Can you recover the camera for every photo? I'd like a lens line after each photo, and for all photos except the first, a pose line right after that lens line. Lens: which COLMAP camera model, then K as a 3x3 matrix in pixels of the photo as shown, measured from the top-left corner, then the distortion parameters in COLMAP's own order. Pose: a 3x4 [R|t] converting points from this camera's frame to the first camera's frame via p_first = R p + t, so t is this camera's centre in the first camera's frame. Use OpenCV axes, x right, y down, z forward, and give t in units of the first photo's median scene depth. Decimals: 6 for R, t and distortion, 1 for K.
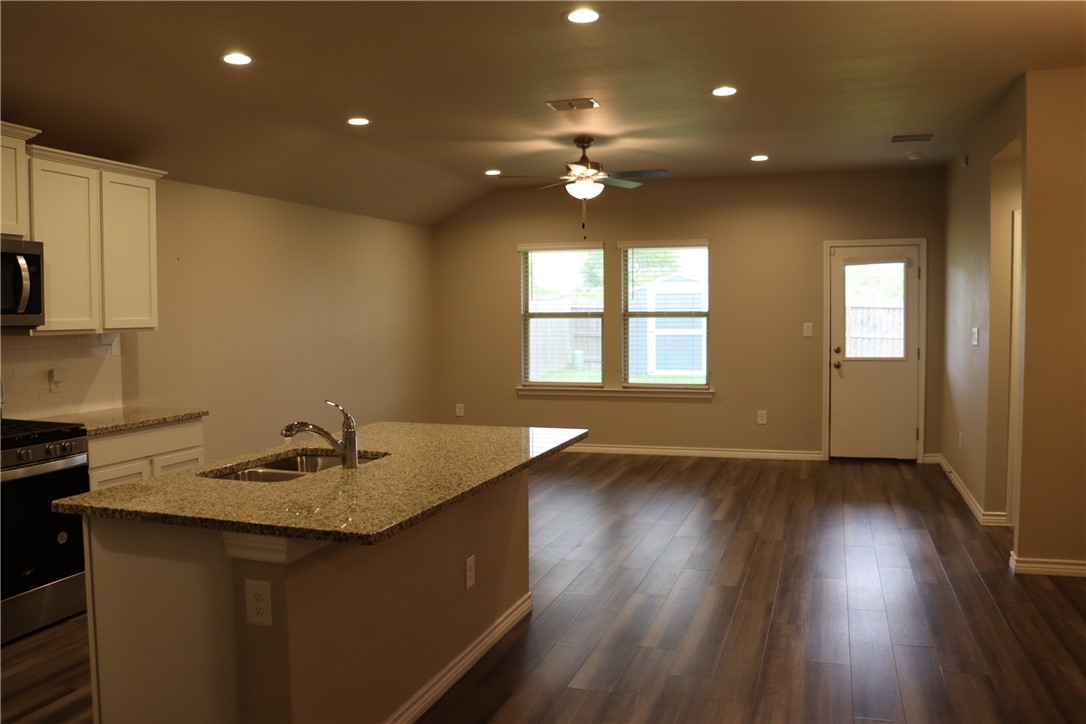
lens RADIAL K [[892.8, 0, 559.3], [0, 892.8, 364.0], [0, 0, 1]] dist [-0.161312, 0.122662]
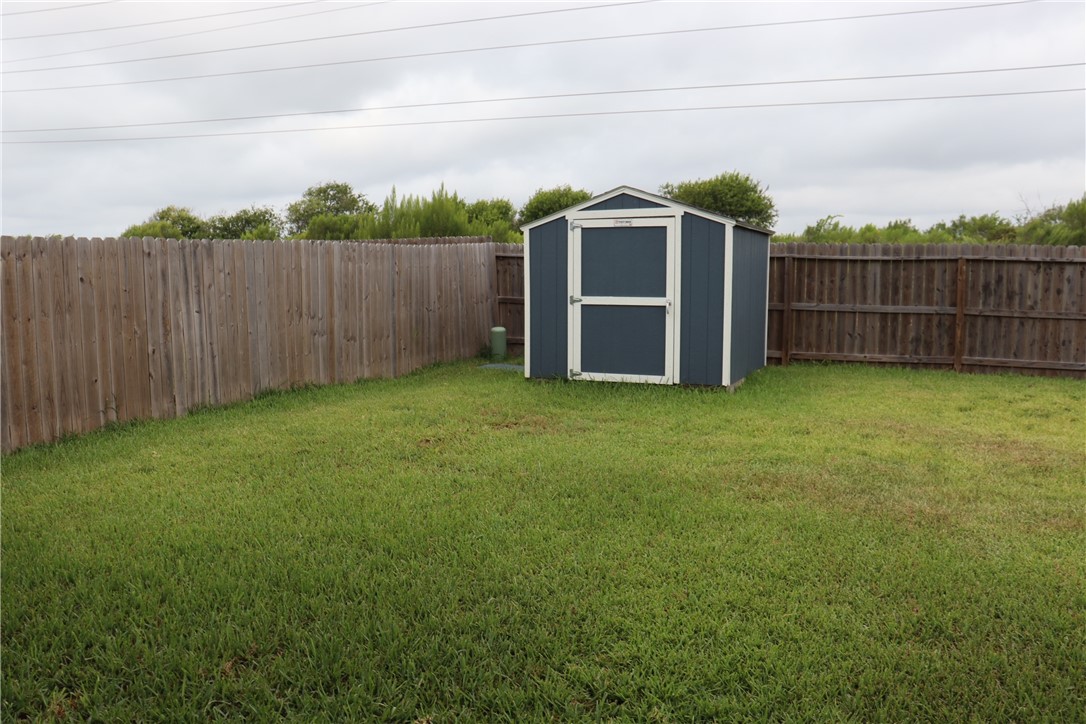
lens RADIAL K [[892.8, 0, 546.1], [0, 892.8, 365.0], [0, 0, 1]] dist [-0.161312, 0.122662]
pose [[0.990332, 0.024504, -0.136537, 0.149049], [-0.017732, 0.998562, 0.050596, -0.021973], [0.137581, -0.047686, 0.989342, 0.431141]]
